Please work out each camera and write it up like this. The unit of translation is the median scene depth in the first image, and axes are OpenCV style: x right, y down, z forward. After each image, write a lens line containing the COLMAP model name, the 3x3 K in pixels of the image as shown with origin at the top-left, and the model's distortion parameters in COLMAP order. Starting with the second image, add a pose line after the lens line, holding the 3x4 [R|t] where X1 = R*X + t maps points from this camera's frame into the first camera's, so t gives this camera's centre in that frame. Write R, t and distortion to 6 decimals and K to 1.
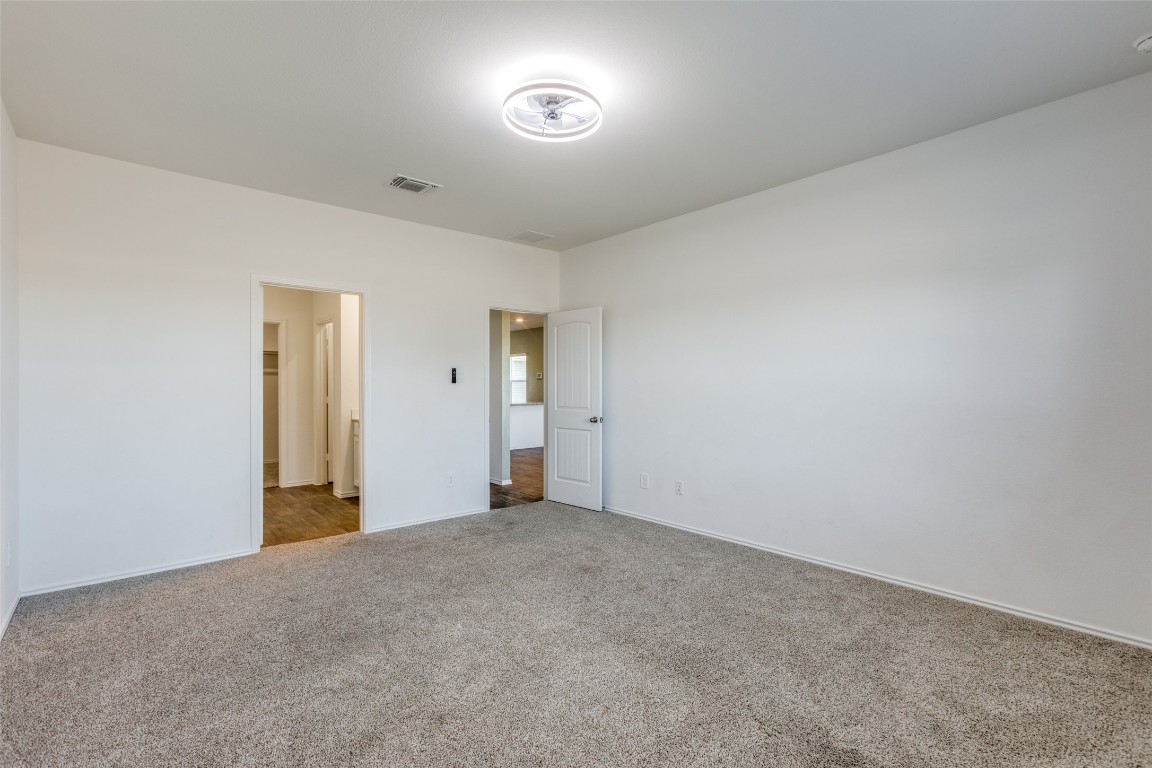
lens RADIAL K [[516.9, 0, 568.1], [0, 516.9, 381.1], [0, 0, 1]] dist [-0.001746, 0.001192]
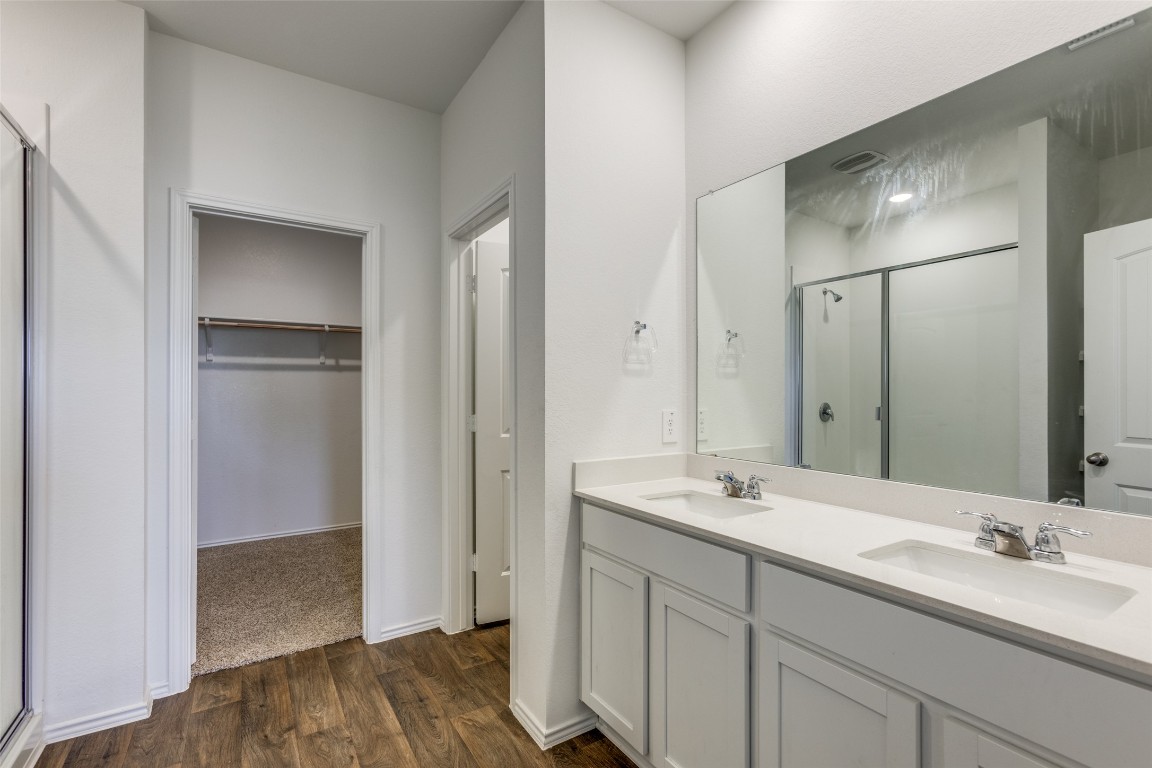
lens RADIAL K [[516.9, 0, 568.1], [0, 516.9, 381.1], [0, 0, 1]] dist [-0.001746, 0.001192]
pose [[0.991645, 0.003186, -0.128961, -0.344917], [-0.003317, 0.999994, -0.000799, 0.002765], [0.128958, 0.001220, 0.991649, 0.614219]]
